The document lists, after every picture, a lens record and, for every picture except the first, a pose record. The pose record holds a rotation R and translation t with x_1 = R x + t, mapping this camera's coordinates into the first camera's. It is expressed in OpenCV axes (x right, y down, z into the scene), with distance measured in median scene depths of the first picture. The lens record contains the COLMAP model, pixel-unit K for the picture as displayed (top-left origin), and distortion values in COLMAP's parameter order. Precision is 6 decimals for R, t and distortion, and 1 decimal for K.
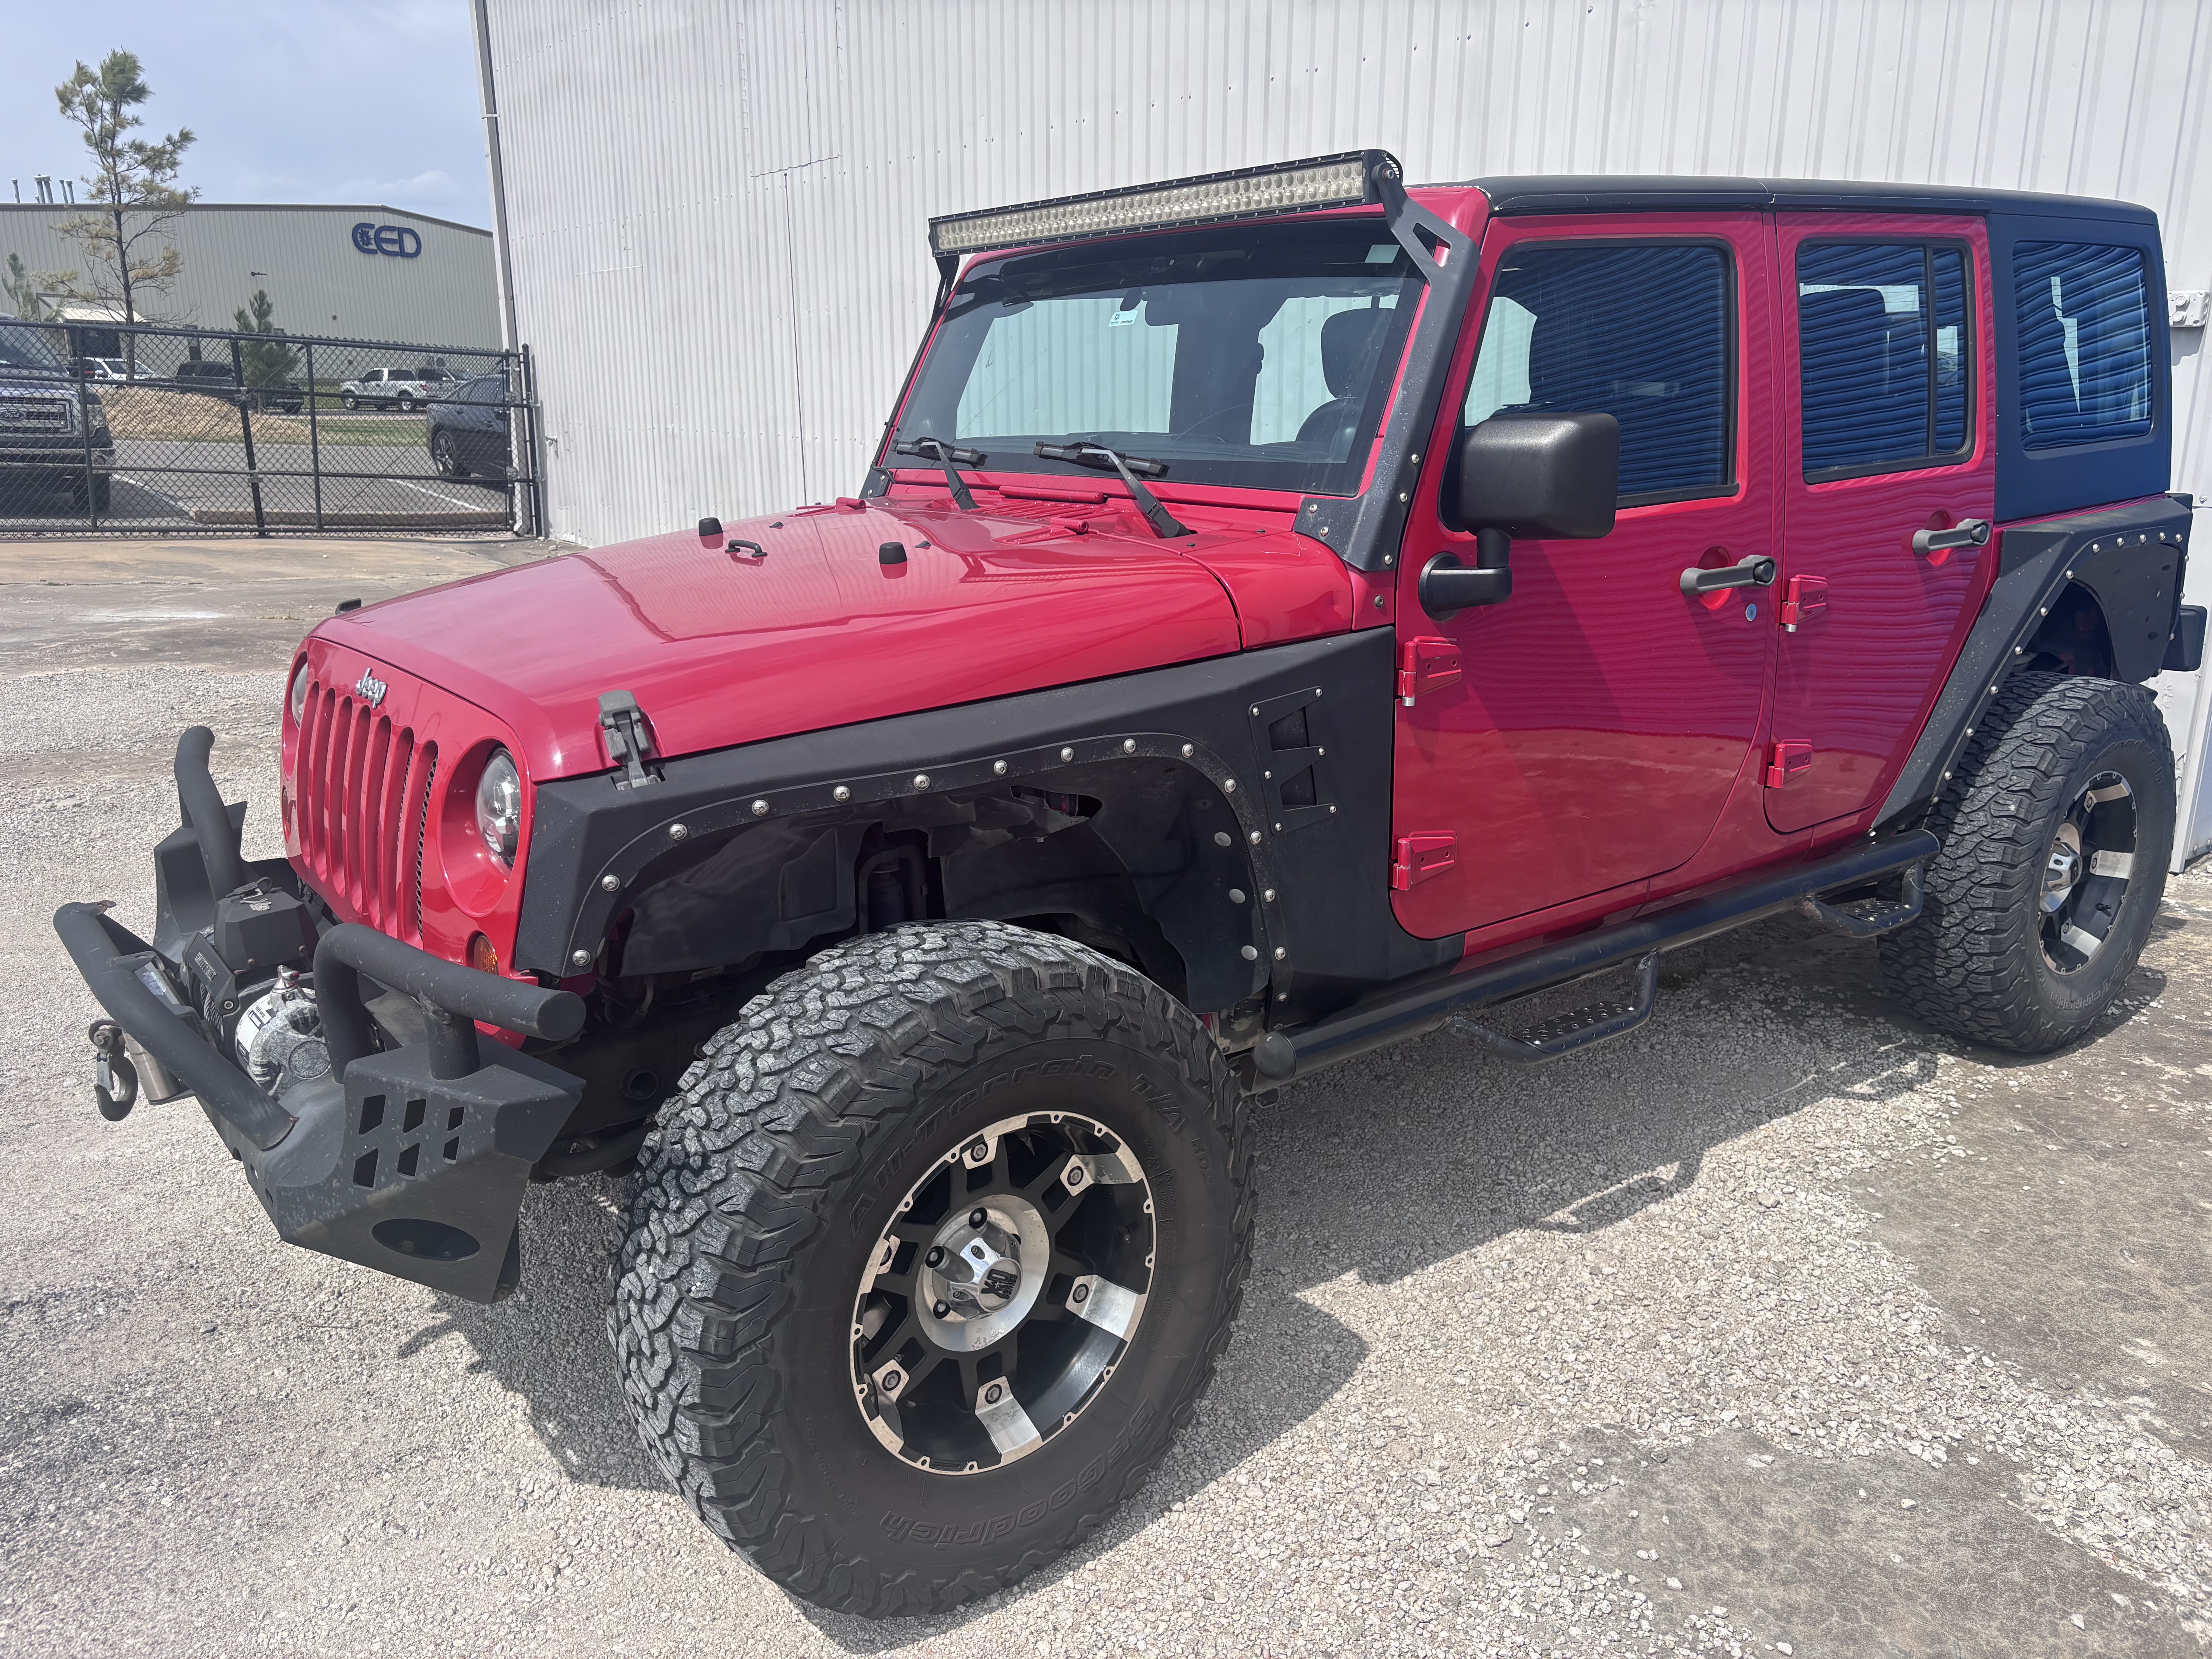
lens RADIAL K [[1651.0, 0, 1112.3], [0, 1651.0, 817.6], [0, 0, 1]] dist [0.043208, -0.055747]
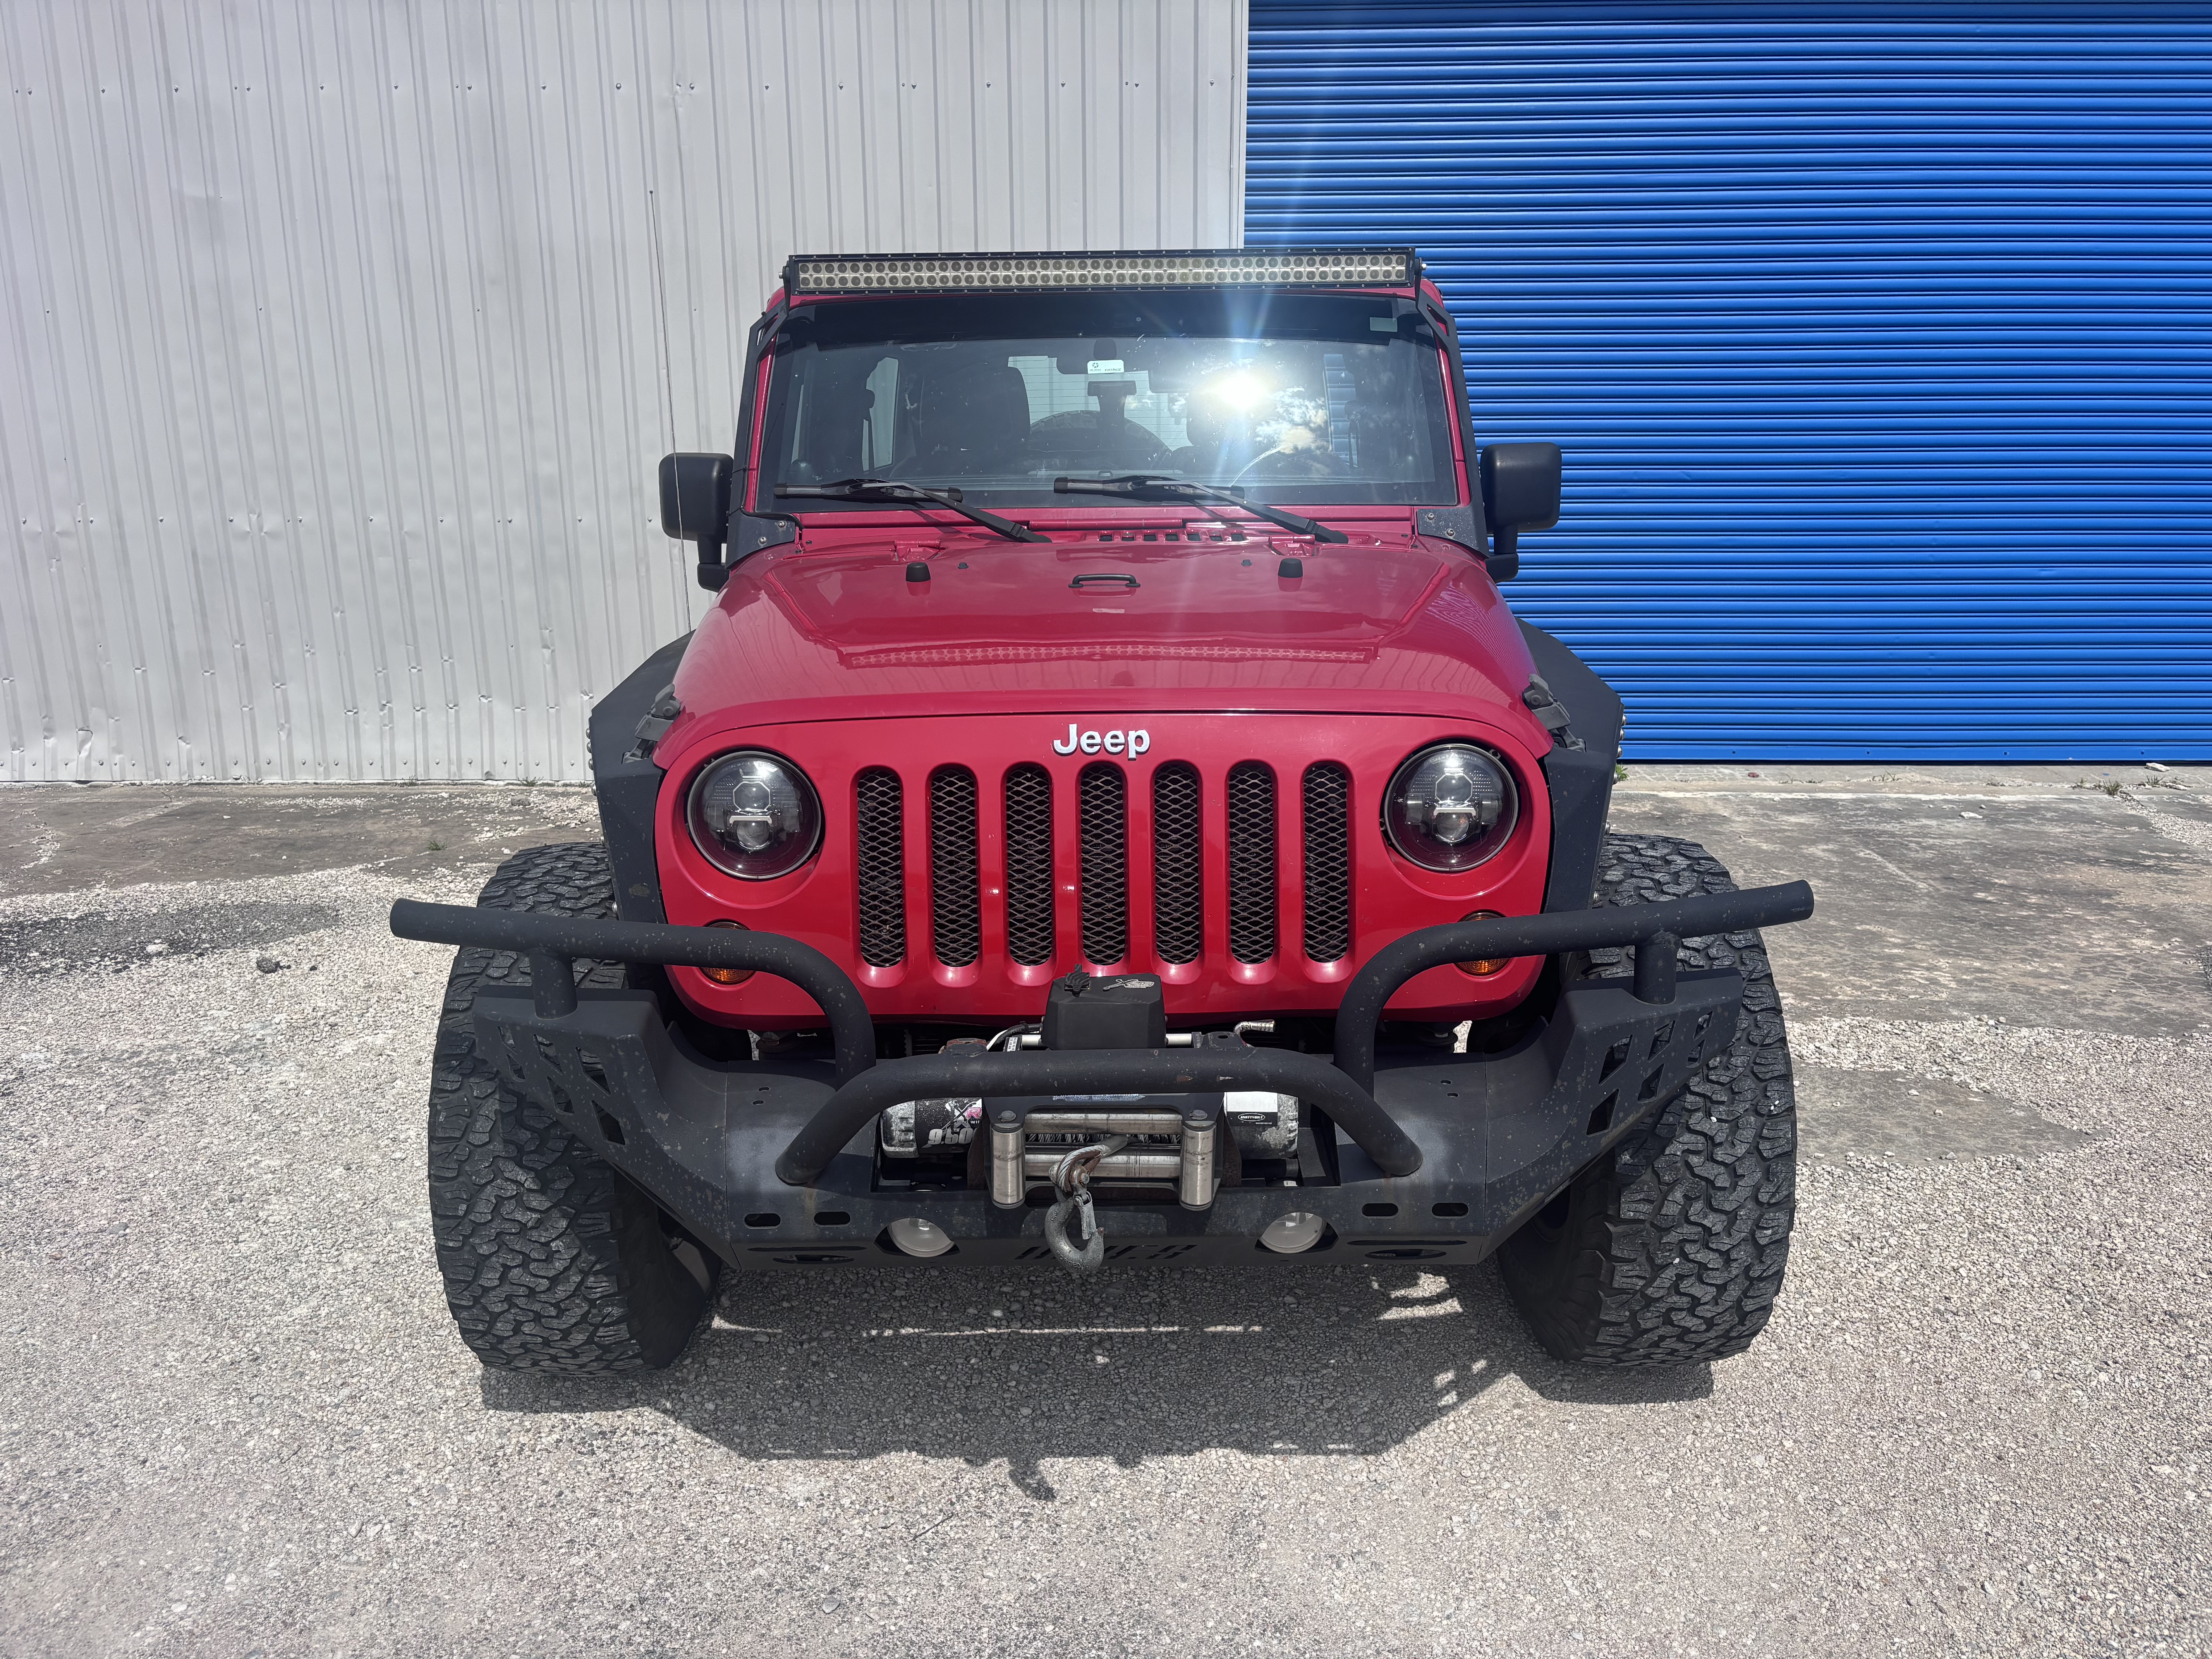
lens RADIAL K [[1651.0, 0, 1112.3], [0, 1651.0, 817.6], [0, 0, 1]] dist [0.043208, -0.055747]
pose [[0.626991, -0.179360, 0.758098, -0.892952], [0.205459, 0.976752, 0.061166, -0.071648], [-0.751445, 0.117408, 0.649266, 0.309428]]
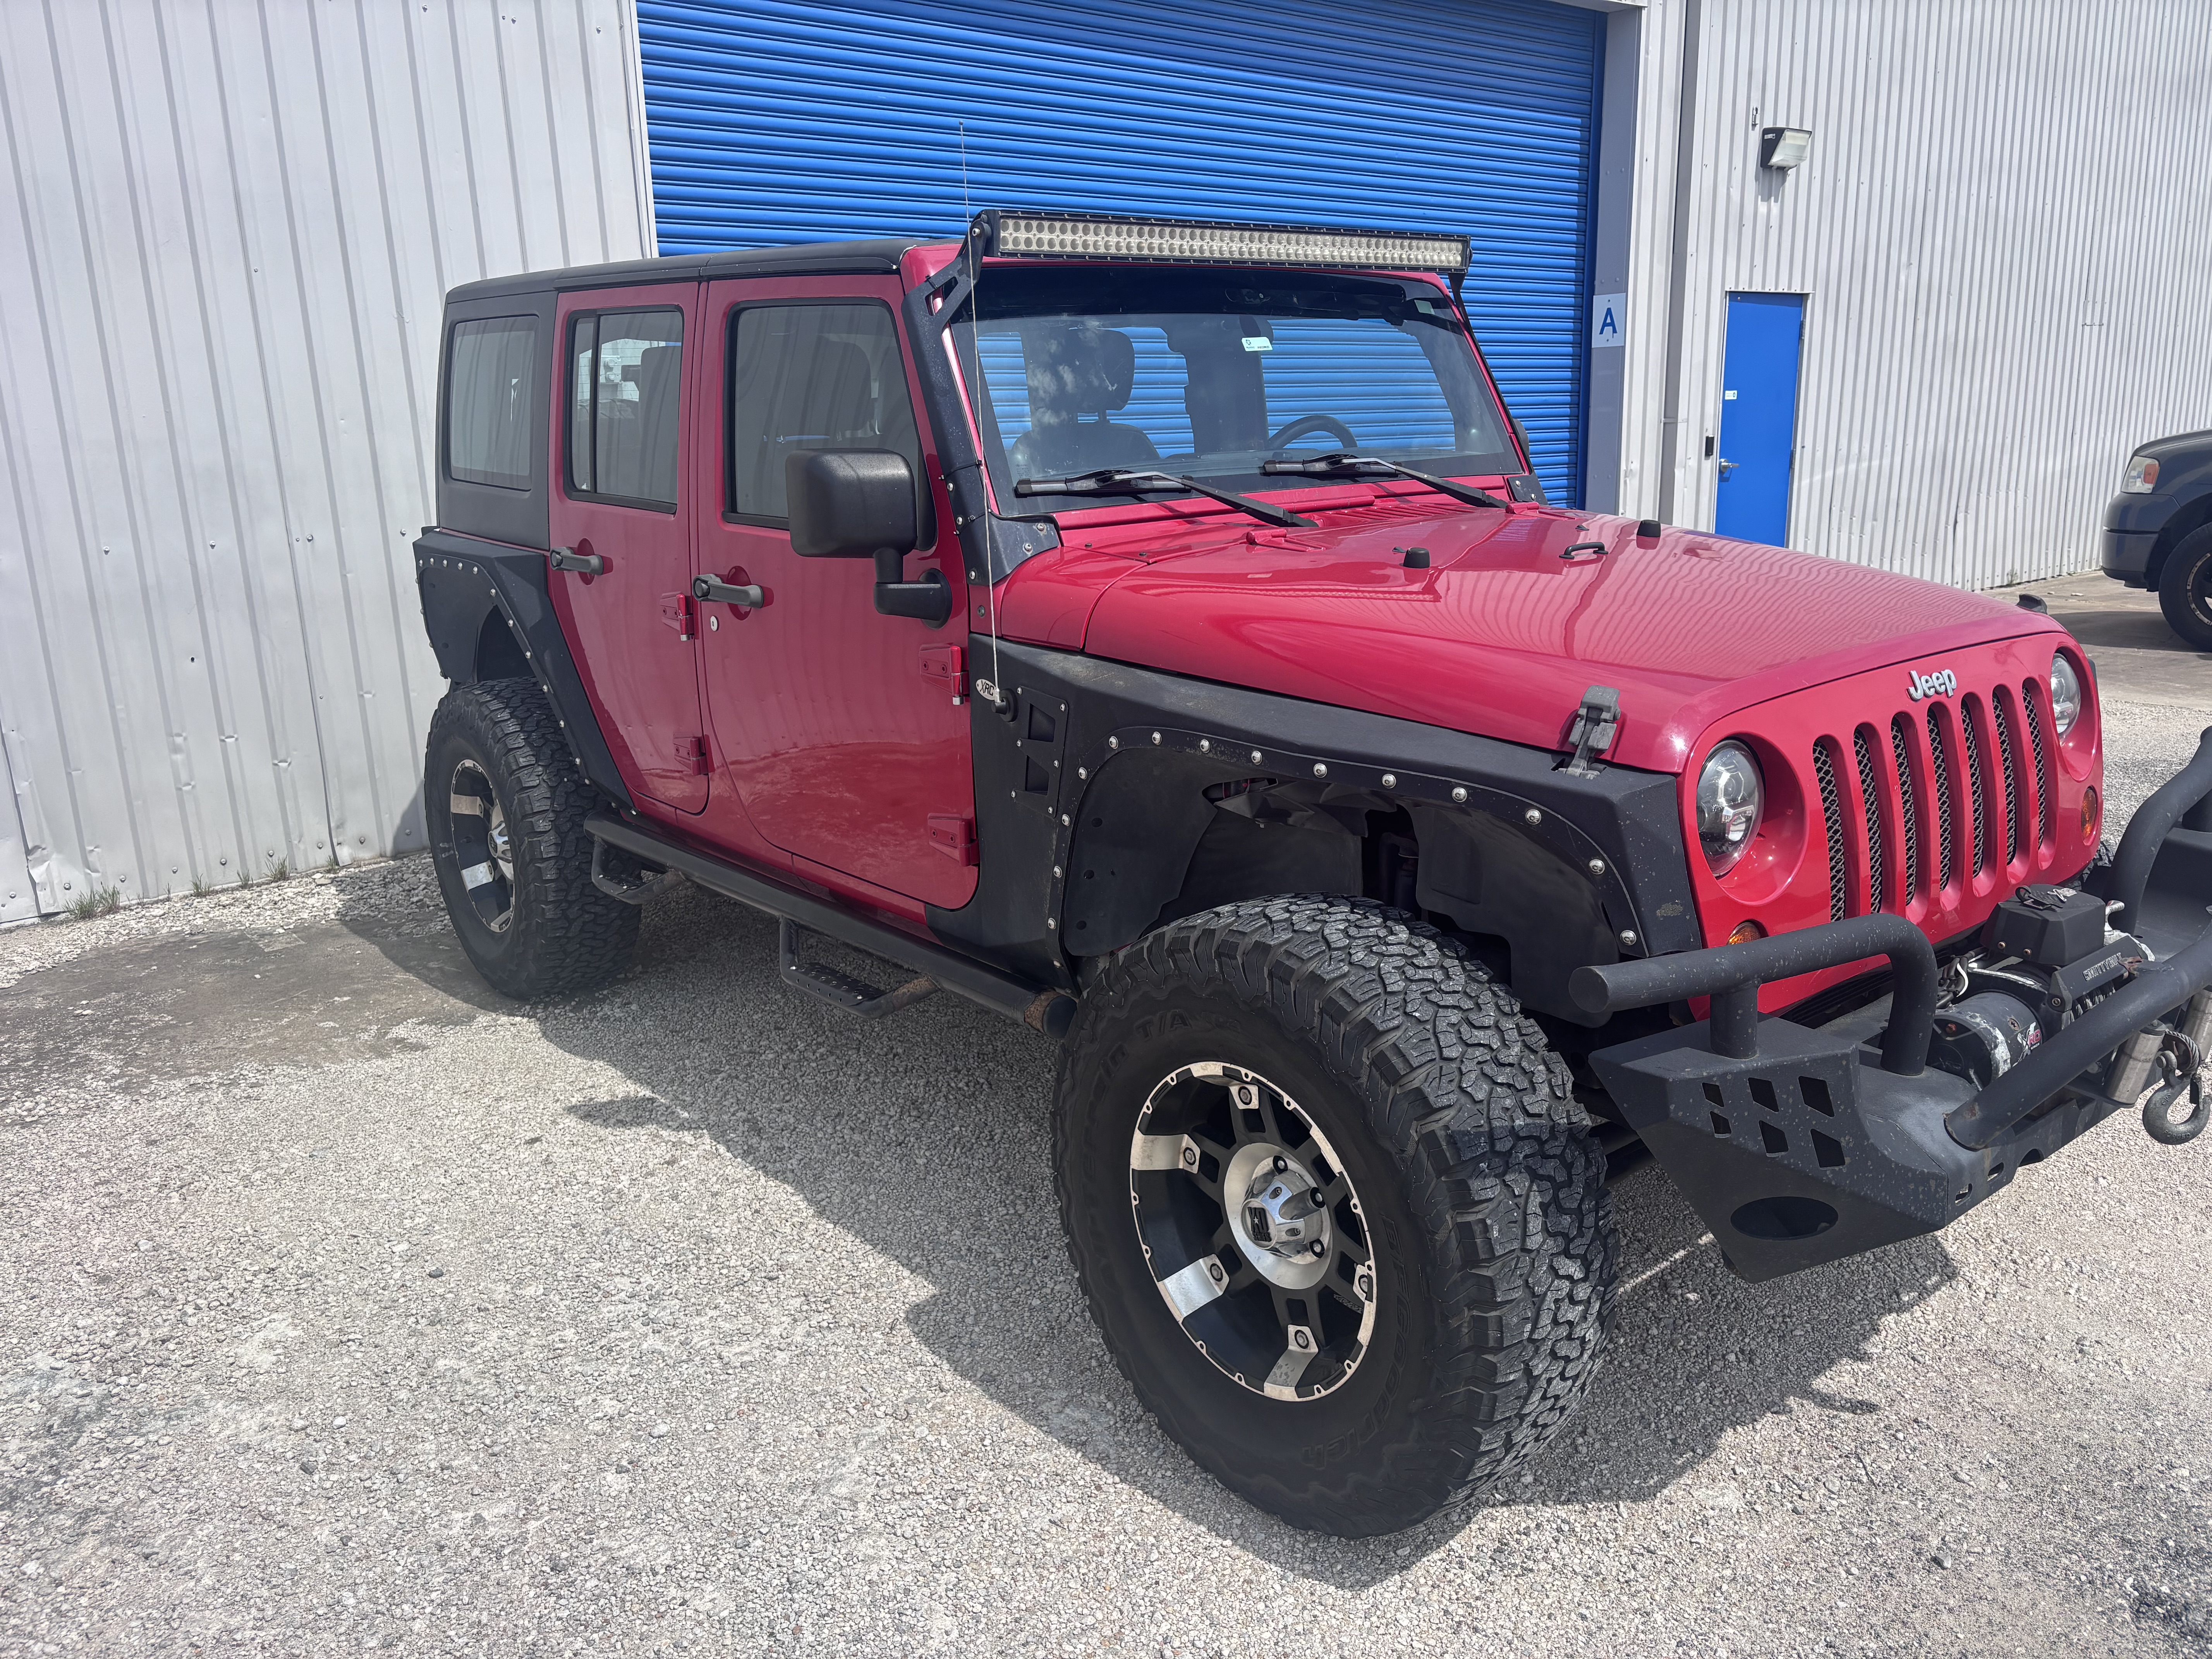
lens RADIAL K [[1651.0, 0, 1112.3], [0, 1651.0, 817.6], [0, 0, 1]] dist [0.043208, -0.055747]
pose [[-0.009610, -0.241467, 0.970361, -1.101100], [0.283490, 0.929934, 0.234215, -0.283556], [-0.958927, 0.277339, 0.059517, 1.077025]]
